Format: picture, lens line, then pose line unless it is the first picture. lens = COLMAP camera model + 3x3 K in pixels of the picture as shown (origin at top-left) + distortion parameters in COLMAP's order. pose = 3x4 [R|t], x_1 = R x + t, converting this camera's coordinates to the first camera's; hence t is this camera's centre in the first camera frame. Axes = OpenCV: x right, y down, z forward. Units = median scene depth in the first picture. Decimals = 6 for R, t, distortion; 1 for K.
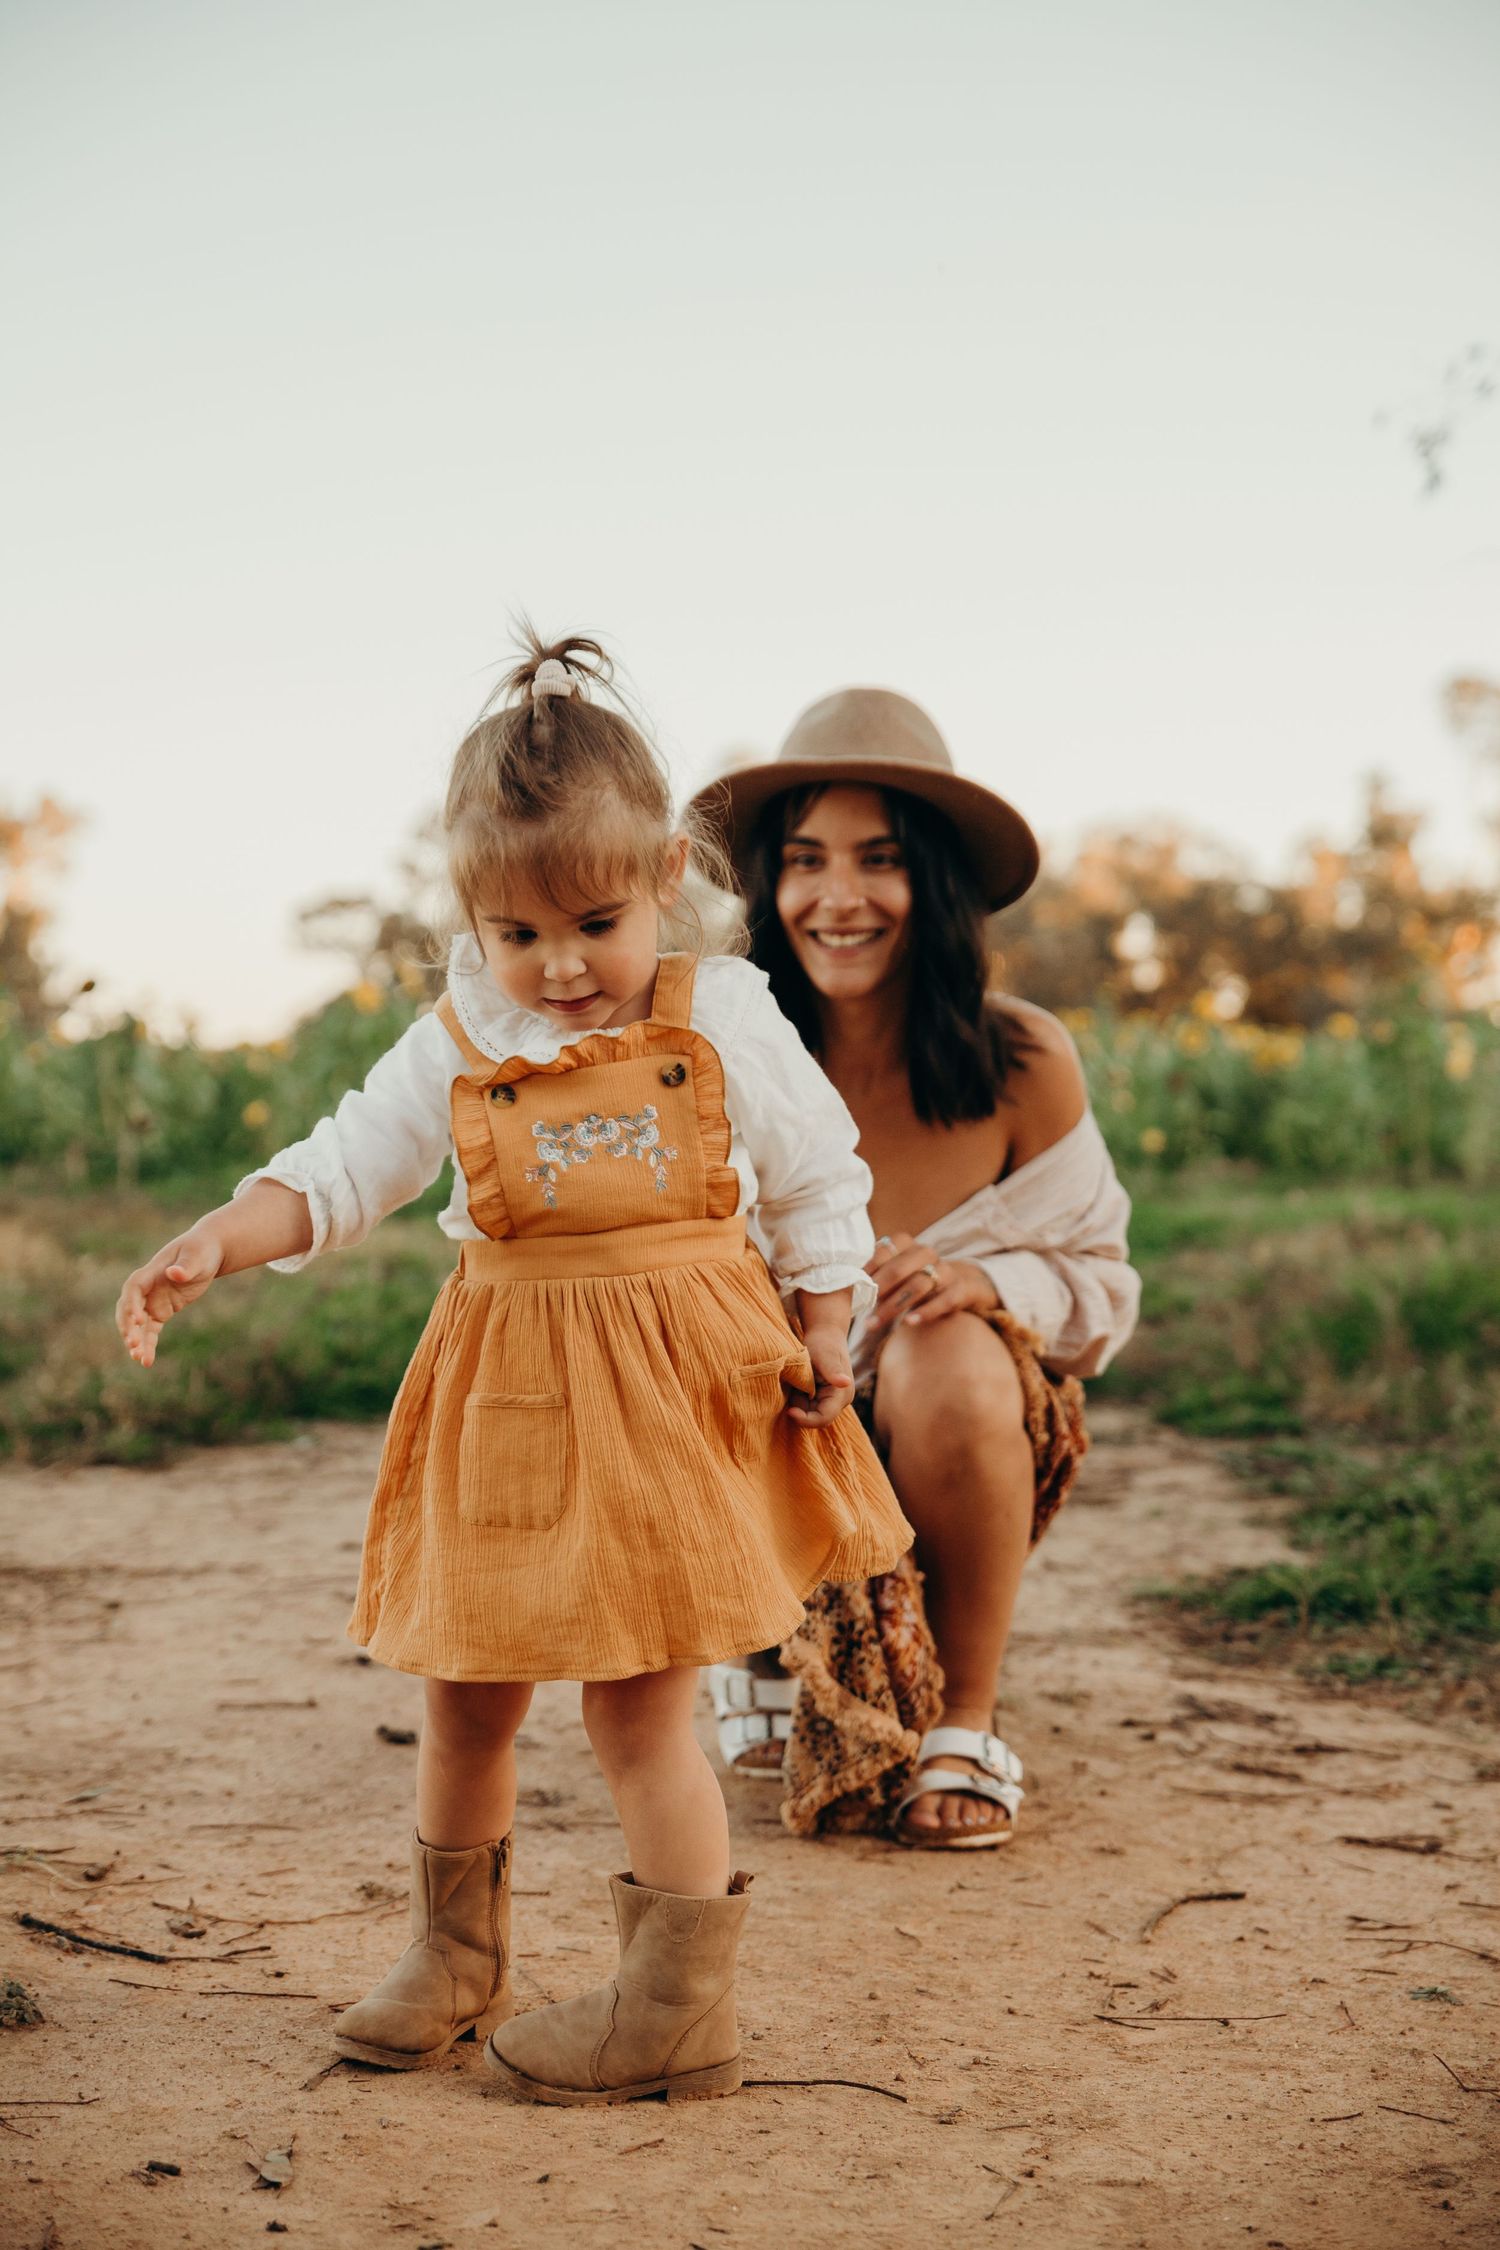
lens RADIAL K [[3636.1, 0, 756.7], [0, 3636.1, 1127.3], [0, 0, 1]] dist [0.140353, 0.000000]
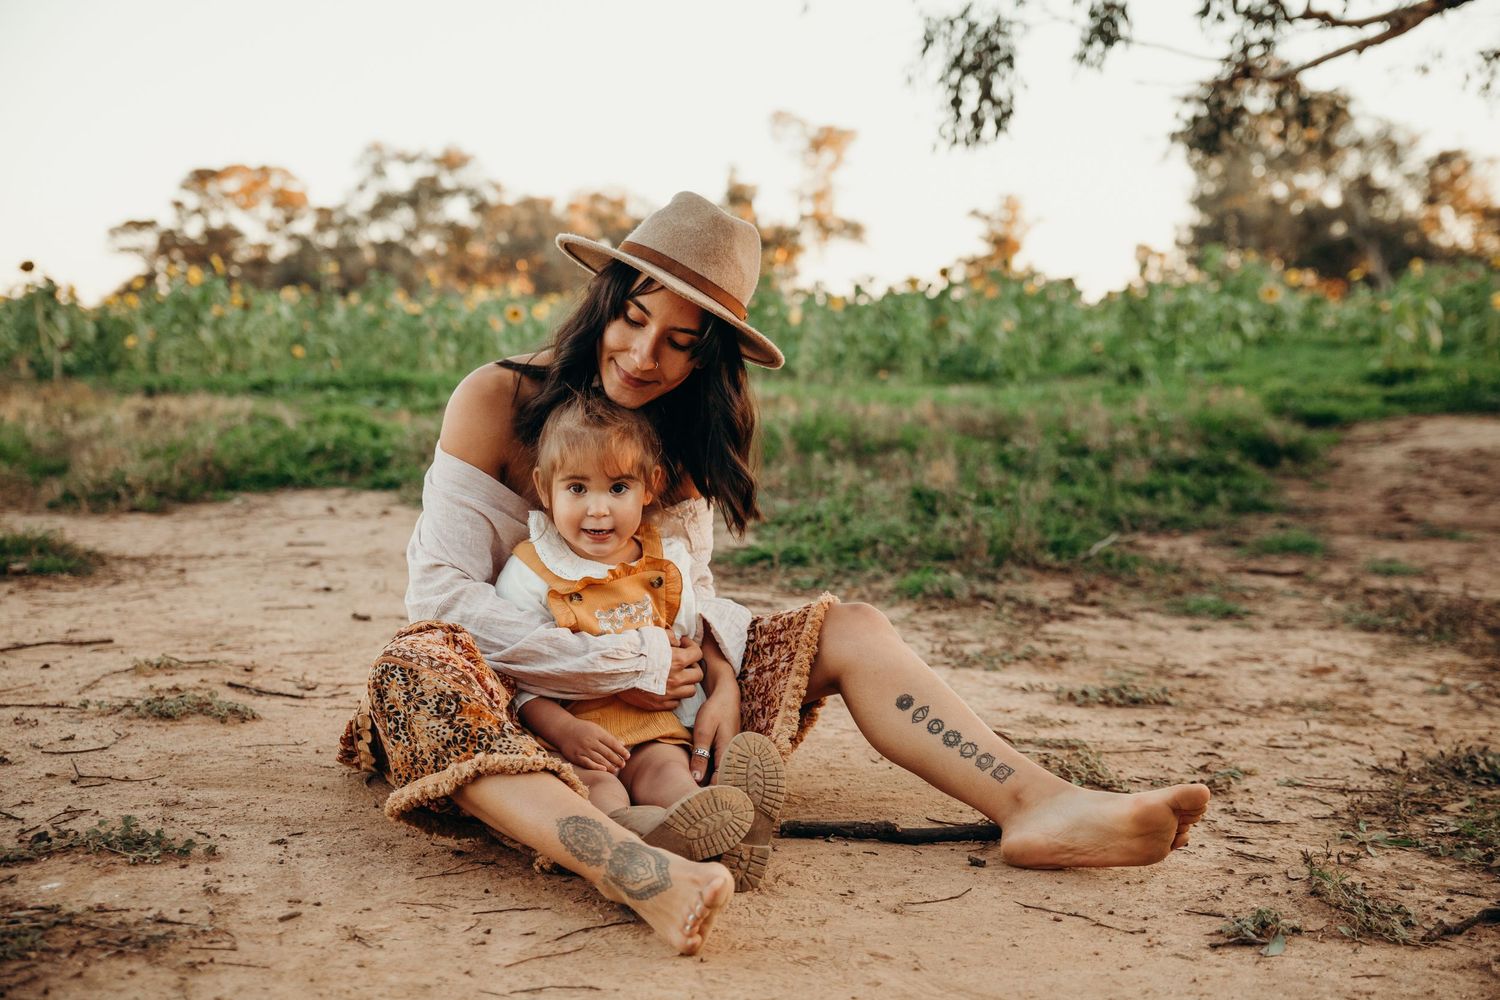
lens RADIAL K [[2020.8, 0, 750.5], [0, 2020.8, 499.9], [0, 0, 1]] dist [0.068537, 0.000000]
pose [[0.984320, -0.011711, 0.176000, -0.063135], [-0.000630, 0.997554, 0.069899, 0.015055], [-0.176388, -0.068914, 0.981905, -0.122925]]
